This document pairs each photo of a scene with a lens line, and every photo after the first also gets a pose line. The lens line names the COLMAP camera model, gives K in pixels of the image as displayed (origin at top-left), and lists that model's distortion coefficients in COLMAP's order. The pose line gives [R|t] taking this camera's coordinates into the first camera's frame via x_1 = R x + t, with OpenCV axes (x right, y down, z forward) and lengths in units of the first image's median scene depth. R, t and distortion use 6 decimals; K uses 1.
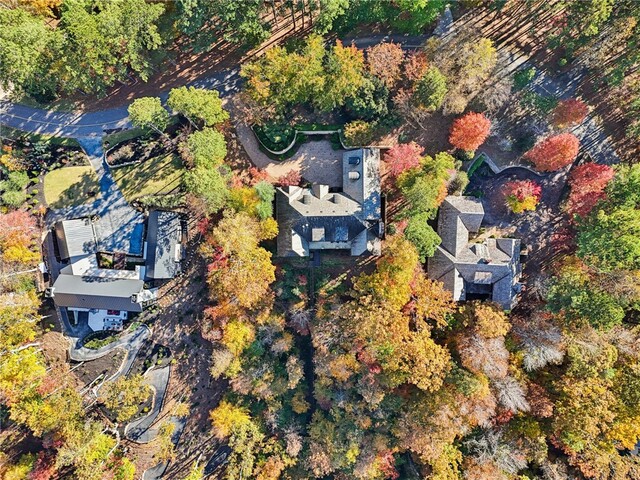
lens RADIAL K [[469.7, 0, 320.0], [0, 469.7, 240.0], [0, 0, 1]] dist [0.058944, -0.055073]
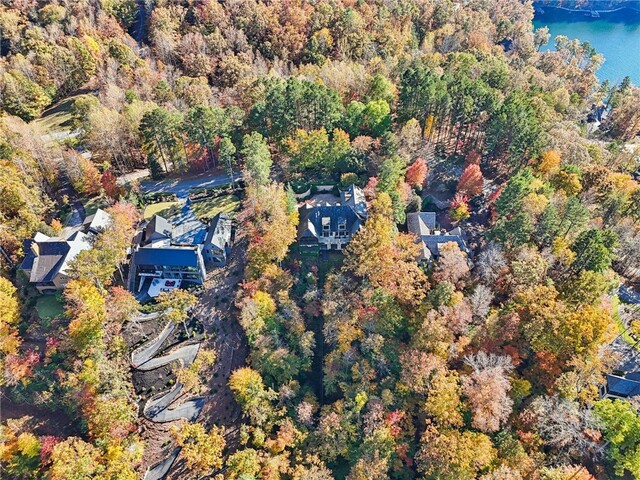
lens RADIAL K [[469.7, 0, 320.0], [0, 469.7, 240.0], [0, 0, 1]] dist [0.058944, -0.055073]
pose [[0.999910, -0.000324, 0.013439, -0.040669], [0.009591, 0.717682, -0.696304, 0.998795], [-0.009420, 0.696370, 0.717621, -0.020468]]
